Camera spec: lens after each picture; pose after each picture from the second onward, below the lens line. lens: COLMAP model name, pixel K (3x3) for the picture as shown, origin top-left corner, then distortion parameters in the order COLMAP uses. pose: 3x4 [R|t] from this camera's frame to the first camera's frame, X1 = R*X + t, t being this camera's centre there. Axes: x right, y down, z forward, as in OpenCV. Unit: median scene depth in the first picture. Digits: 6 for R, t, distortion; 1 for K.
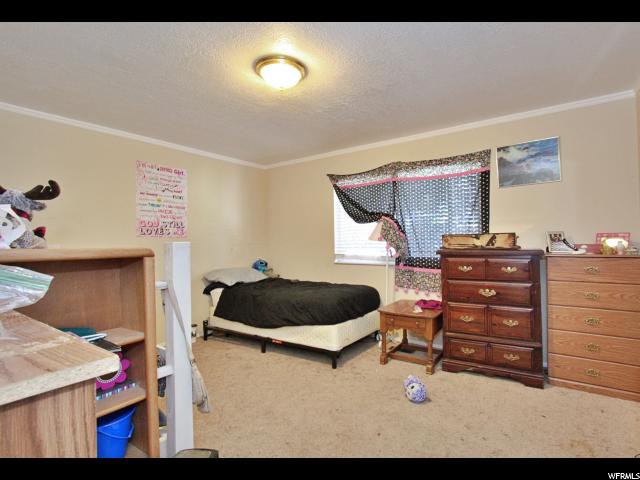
lens RADIAL K [[311.5, 0, 320.0], [0, 311.5, 240.0], [0, 0, 1]] dist [-0.021709, 0.000197]
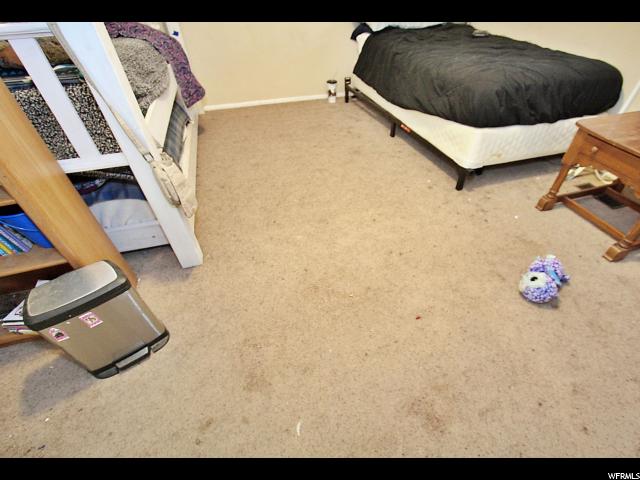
lens RADIAL K [[311.5, 0, 320.0], [0, 311.5, 240.0], [0, 0, 1]] dist [-0.021709, 0.000197]
pose [[0.795725, 0.410982, -0.444877, 0.144271], [0.004478, 0.730522, 0.682874, 0.018403], [0.605642, -0.545372, 0.579454, 0.321379]]
